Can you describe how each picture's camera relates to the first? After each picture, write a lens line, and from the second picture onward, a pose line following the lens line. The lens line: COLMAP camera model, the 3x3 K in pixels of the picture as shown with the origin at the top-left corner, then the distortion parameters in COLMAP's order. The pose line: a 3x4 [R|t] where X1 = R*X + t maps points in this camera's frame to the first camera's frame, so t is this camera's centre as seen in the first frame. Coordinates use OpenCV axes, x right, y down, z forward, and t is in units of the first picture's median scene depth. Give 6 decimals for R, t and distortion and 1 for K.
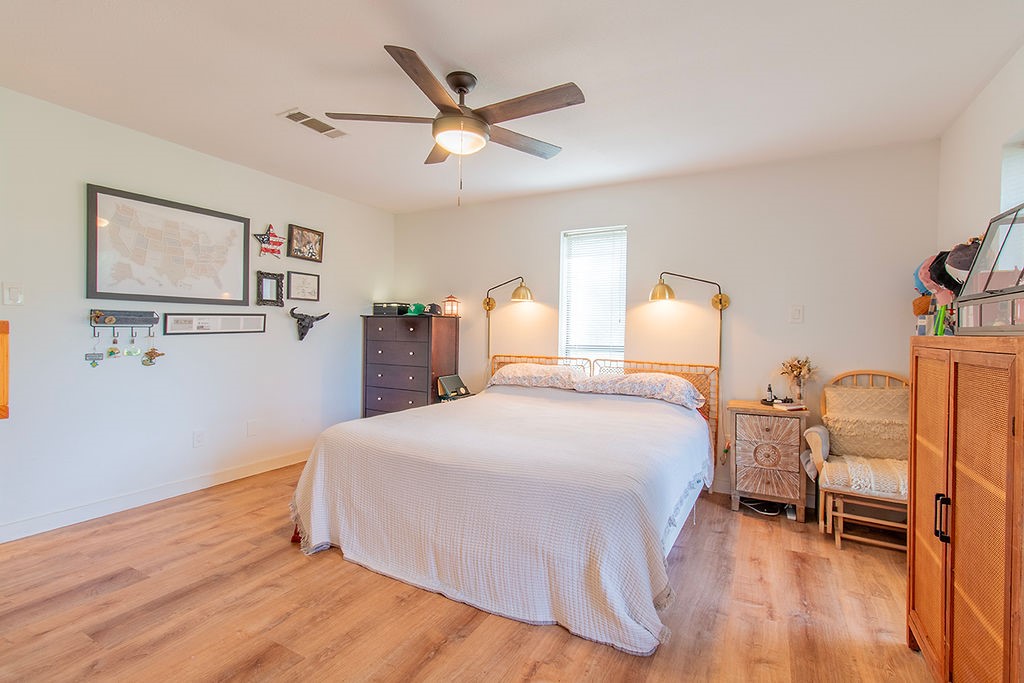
lens RADIAL K [[457.6, 0, 512.0], [0, 457.6, 341.5], [0, 0, 1]] dist [0.000079, 0.000144]
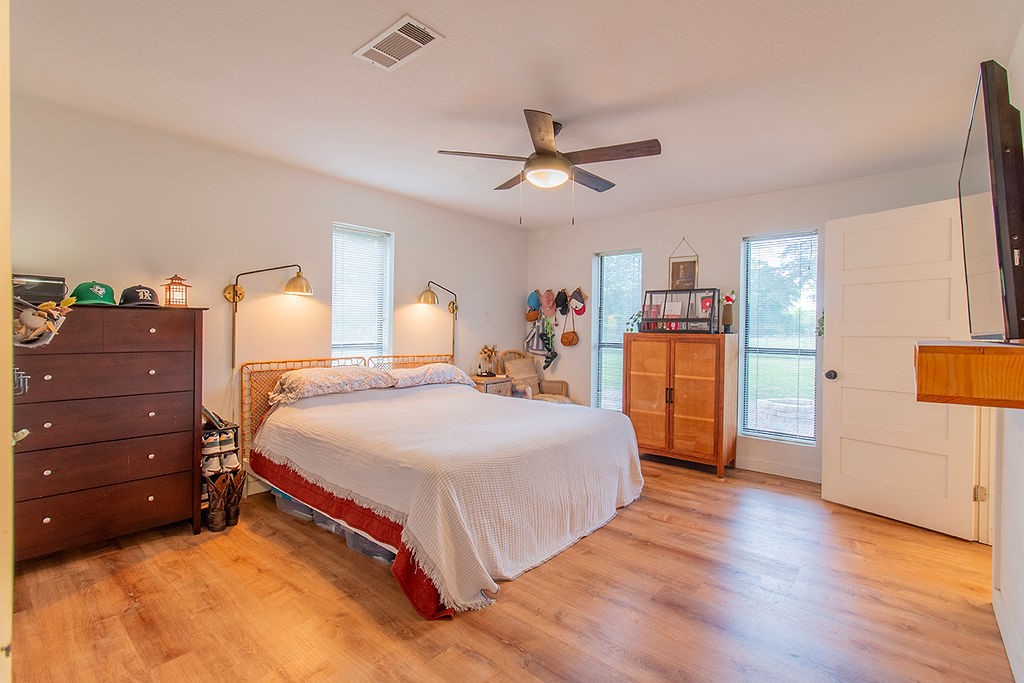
lens RADIAL K [[468.0, 0, 513.2], [0, 468.0, 331.7], [0, 0, 1]] dist [0.001208, -0.000021]
pose [[0.218929, -0.017117, 0.975591, -0.788189], [0.025645, 0.999602, 0.011784, -0.022322], [-0.975404, 0.022439, 0.219281, 0.480174]]
